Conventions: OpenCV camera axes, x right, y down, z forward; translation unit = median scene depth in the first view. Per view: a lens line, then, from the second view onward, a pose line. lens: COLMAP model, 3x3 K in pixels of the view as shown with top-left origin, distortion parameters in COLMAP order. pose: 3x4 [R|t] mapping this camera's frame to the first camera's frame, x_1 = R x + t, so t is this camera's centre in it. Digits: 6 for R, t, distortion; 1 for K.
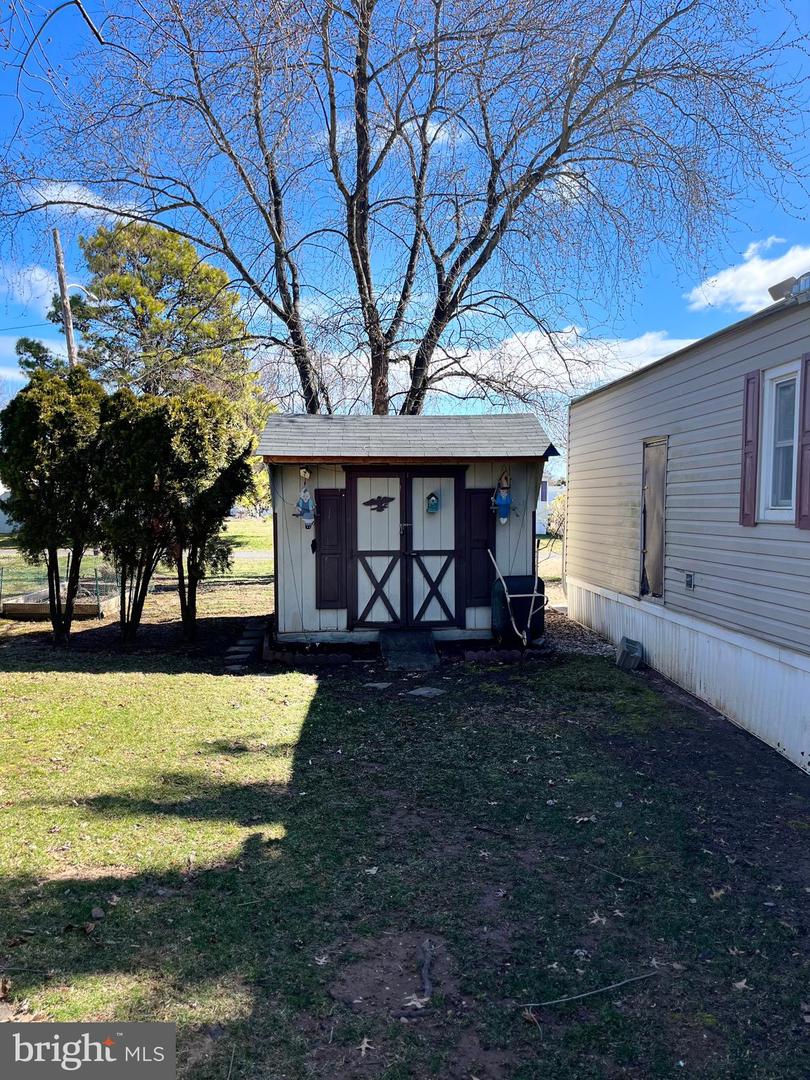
lens RADIAL K [[819.9, 0, 398.2], [0, 819.9, 551.3], [0, 0, 1]] dist [0.076304, -0.106974]
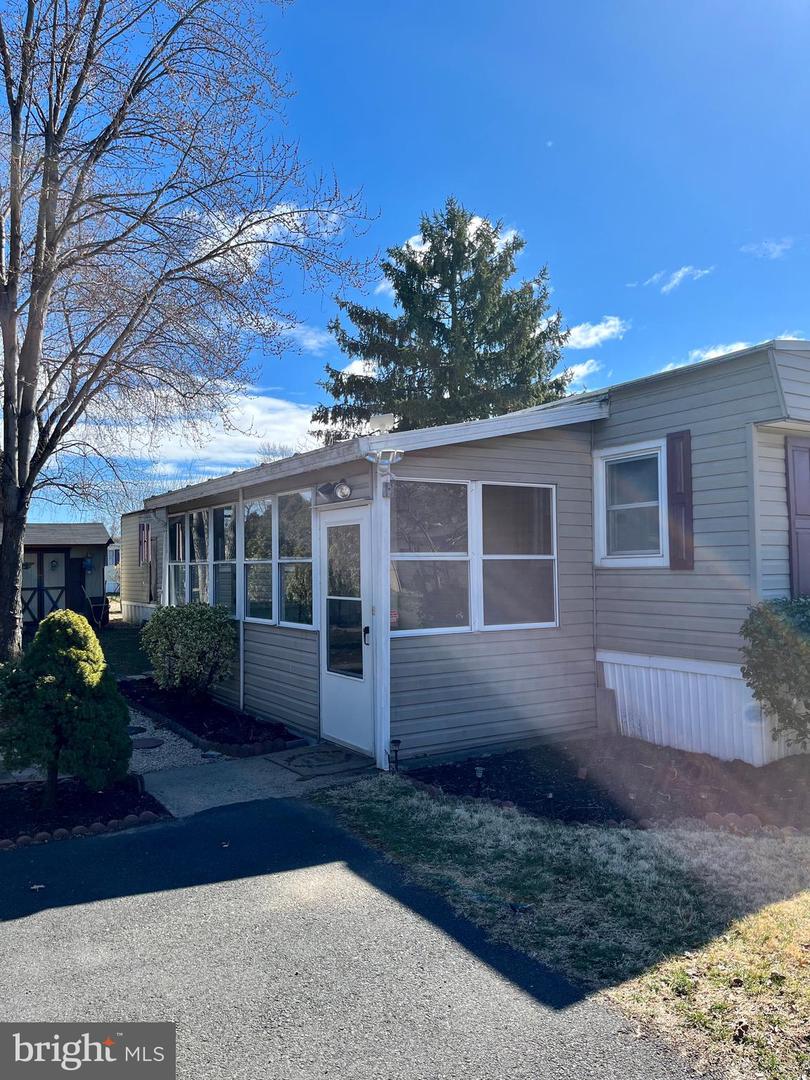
lens RADIAL K [[819.9, 0, 398.2], [0, 819.9, 551.3], [0, 0, 1]] dist [0.076304, -0.106974]
pose [[0.878939, -0.005245, 0.476905, -0.199494], [0.043648, 0.996628, -0.069482, 0.096100], [-0.474932, 0.081886, 0.876204, -1.341539]]
